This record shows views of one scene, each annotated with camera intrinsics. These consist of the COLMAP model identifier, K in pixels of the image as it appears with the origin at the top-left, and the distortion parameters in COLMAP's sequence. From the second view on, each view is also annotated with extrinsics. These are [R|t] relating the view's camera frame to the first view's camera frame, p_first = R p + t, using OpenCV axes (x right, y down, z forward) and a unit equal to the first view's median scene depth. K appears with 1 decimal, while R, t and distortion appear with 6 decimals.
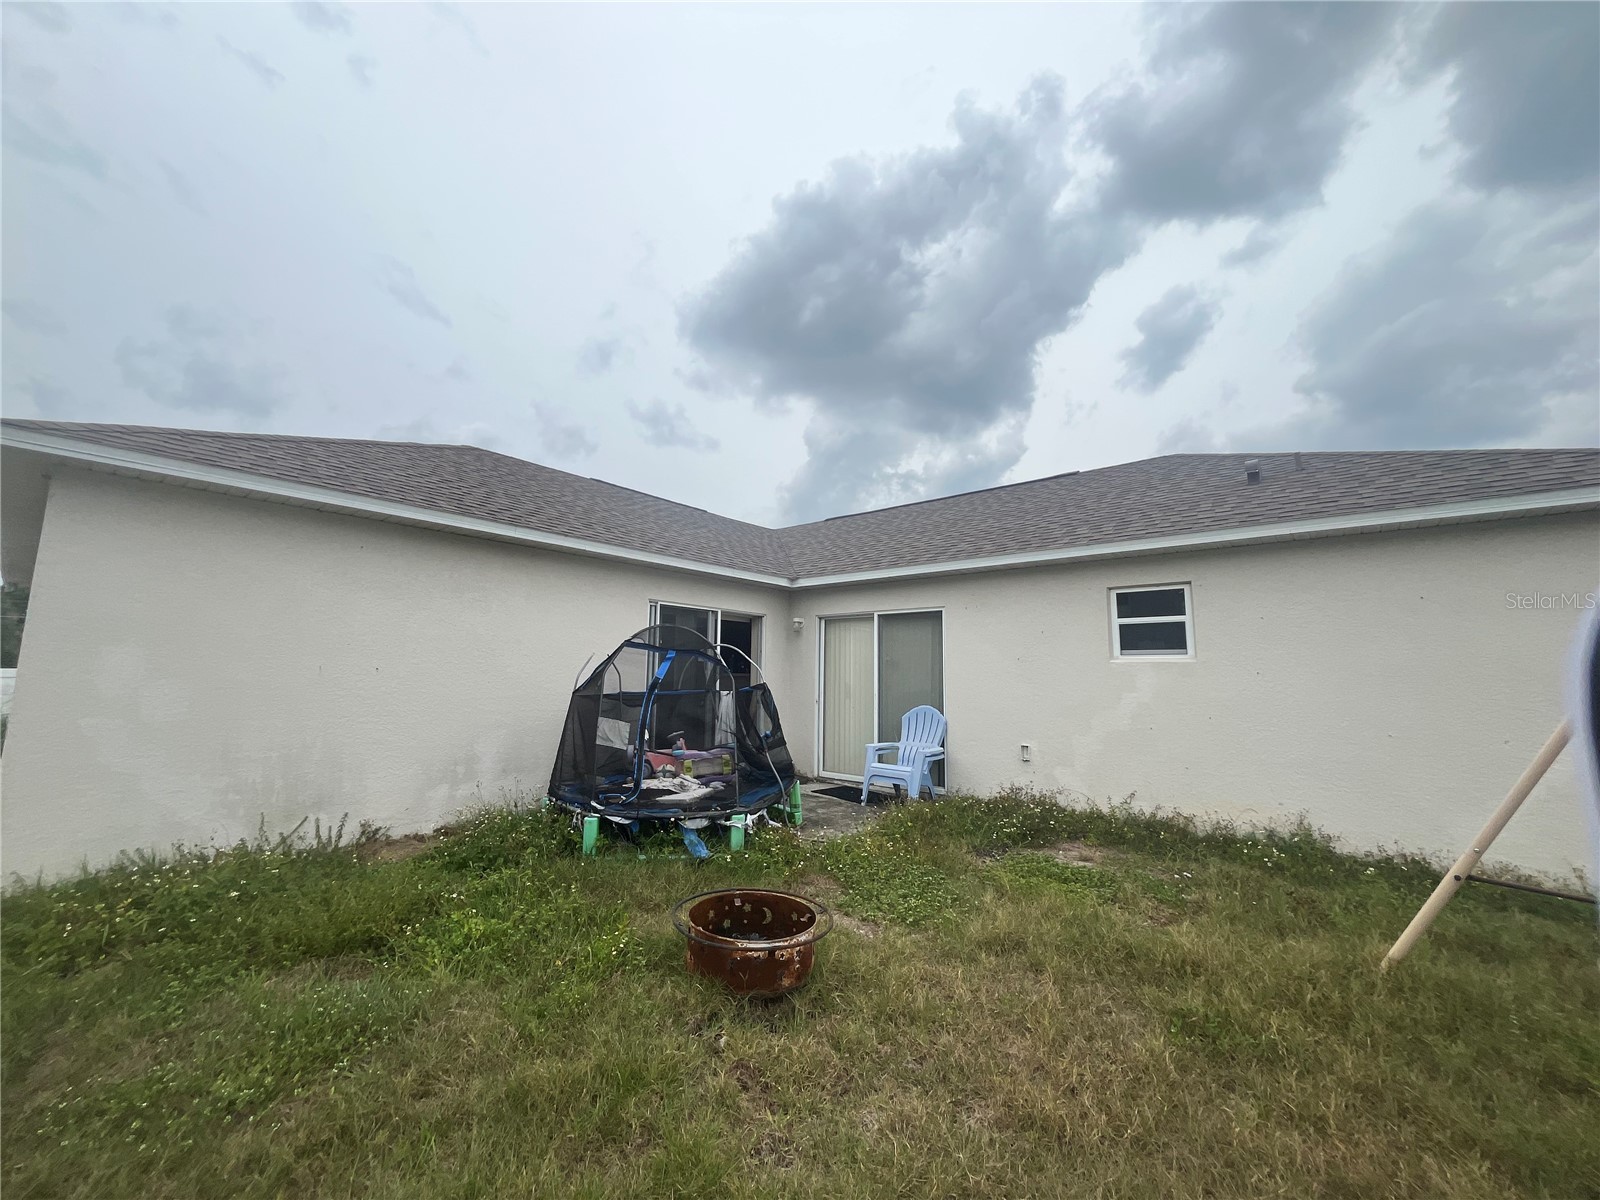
lens RADIAL K [[653.3, 0, 816.7], [0, 653.3, 593.6], [0, 0, 1]] dist [-0.006294, 0.001146]
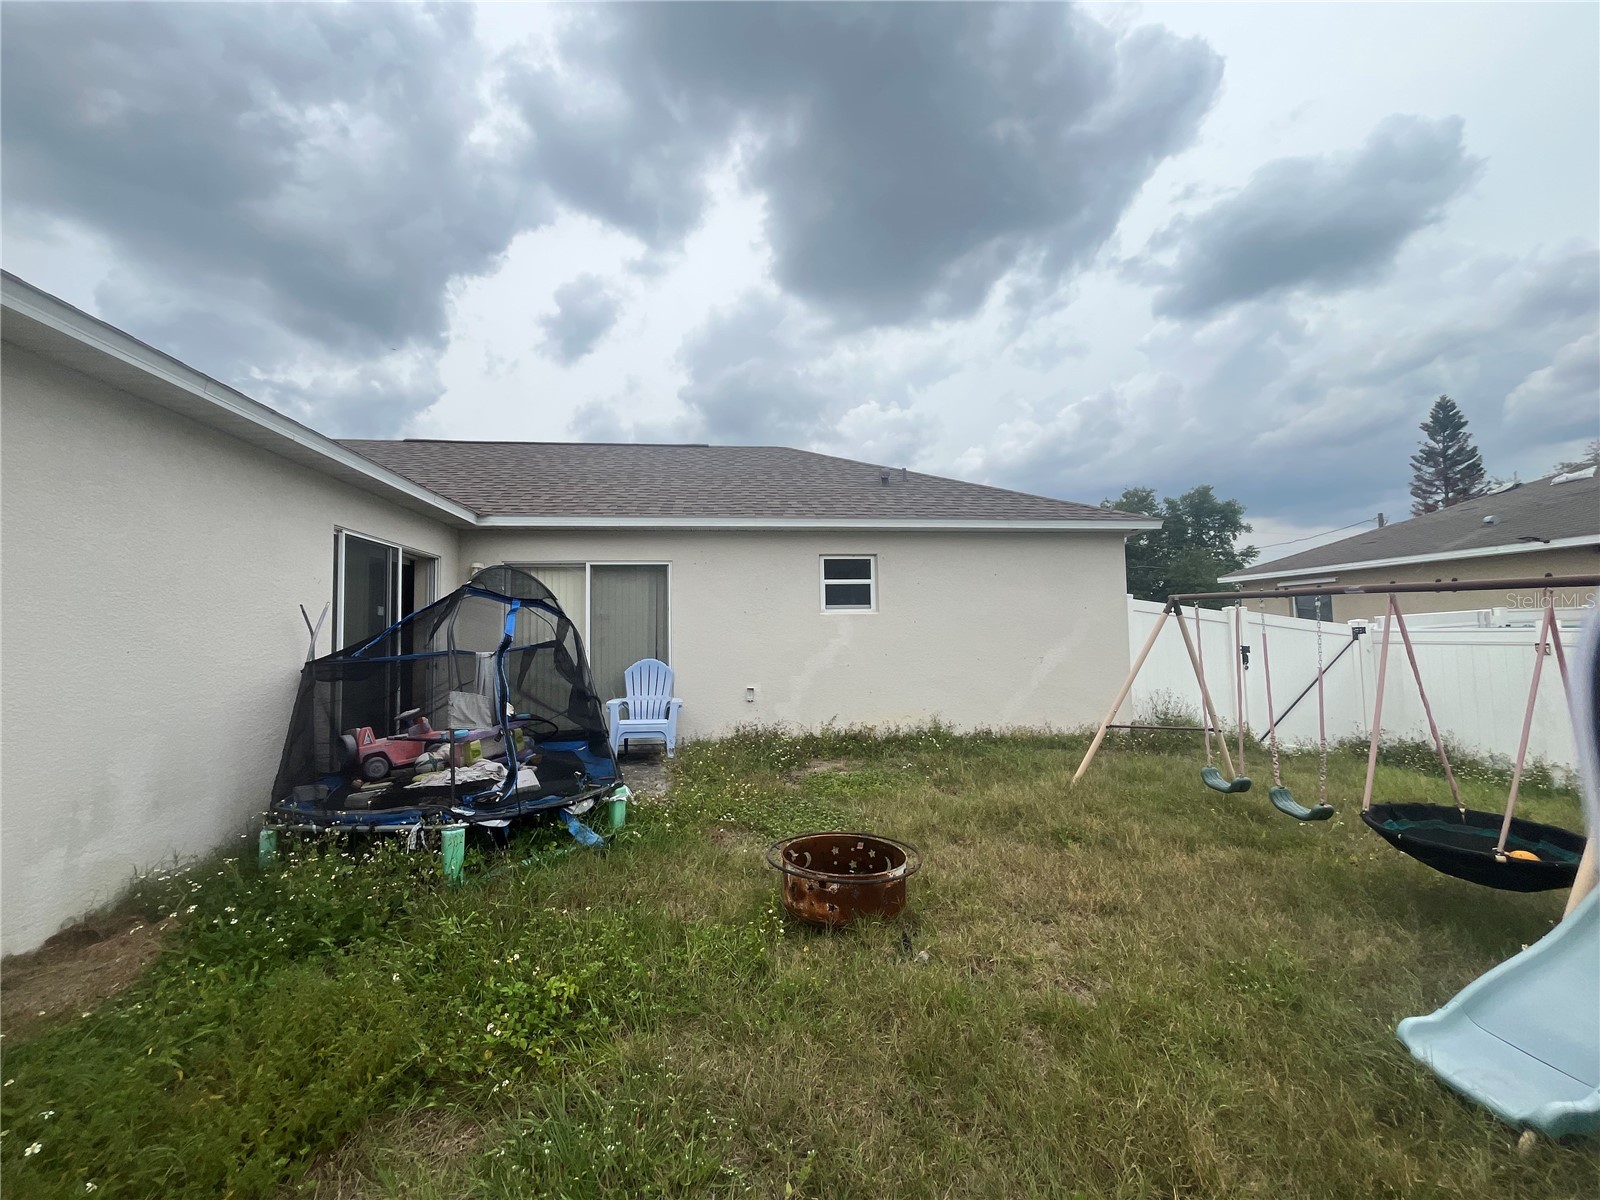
lens RADIAL K [[653.3, 0, 772.0], [0, 653.3, 574.2], [0, 0, 1]] dist [-0.006294, 0.001146]
pose [[0.679332, 0.043498, 0.732541, -0.604678], [-0.069732, 0.997551, 0.005432, 0.032601], [-0.730511, -0.054771, 0.680701, 0.255733]]
